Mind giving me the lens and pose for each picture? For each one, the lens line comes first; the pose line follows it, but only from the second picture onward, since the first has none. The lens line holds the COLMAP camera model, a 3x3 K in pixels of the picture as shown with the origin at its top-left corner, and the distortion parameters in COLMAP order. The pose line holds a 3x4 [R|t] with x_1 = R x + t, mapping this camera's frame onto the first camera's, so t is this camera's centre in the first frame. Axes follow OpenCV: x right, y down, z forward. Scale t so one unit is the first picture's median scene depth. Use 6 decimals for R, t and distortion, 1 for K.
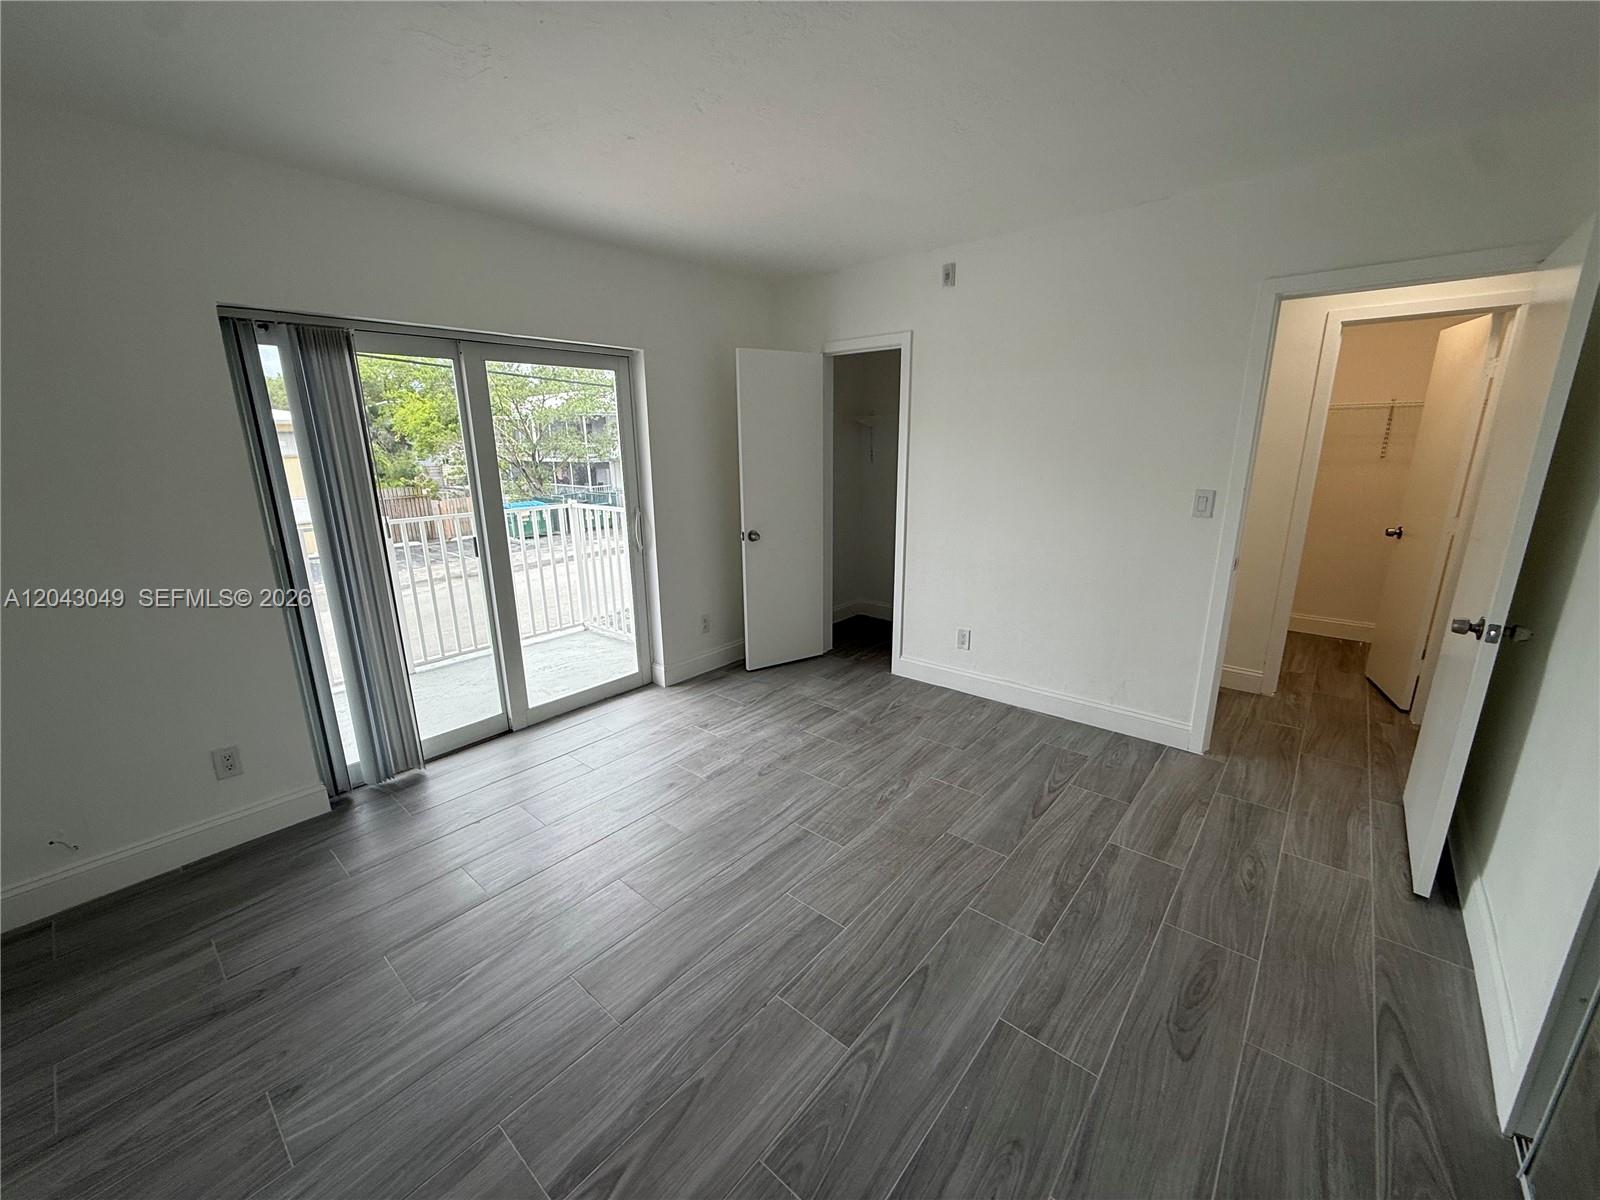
lens RADIAL K [[641.8, 0, 800.0], [0, 641.8, 600.0], [0, 0, 1]] dist [0.000834, 0.000195]
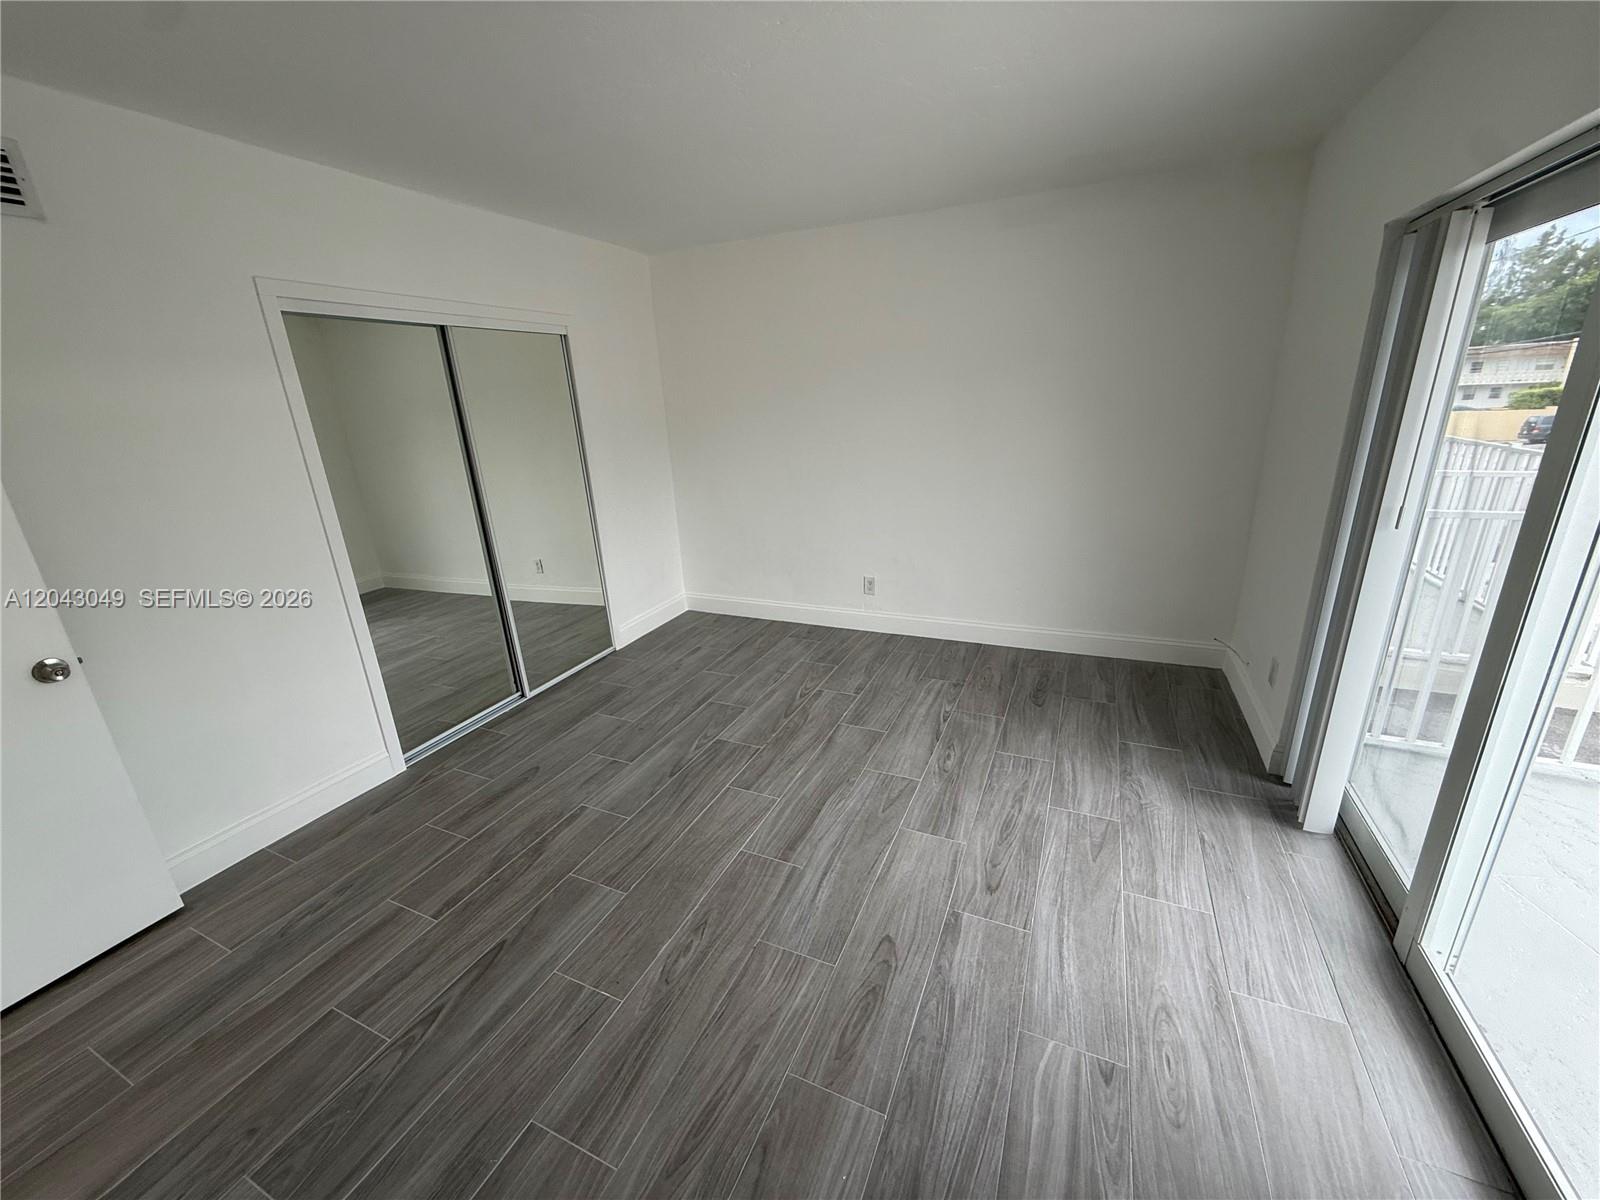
lens RADIAL K [[641.8, 0, 800.0], [0, 641.8, 600.0], [0, 0, 1]] dist [0.000834, 0.000195]
pose [[-0.959549, 0.140678, -0.243874, 0.162031], [-0.006776, 0.854423, 0.519534, -0.430599], [0.281459, 0.500171, -0.818908, 1.598822]]
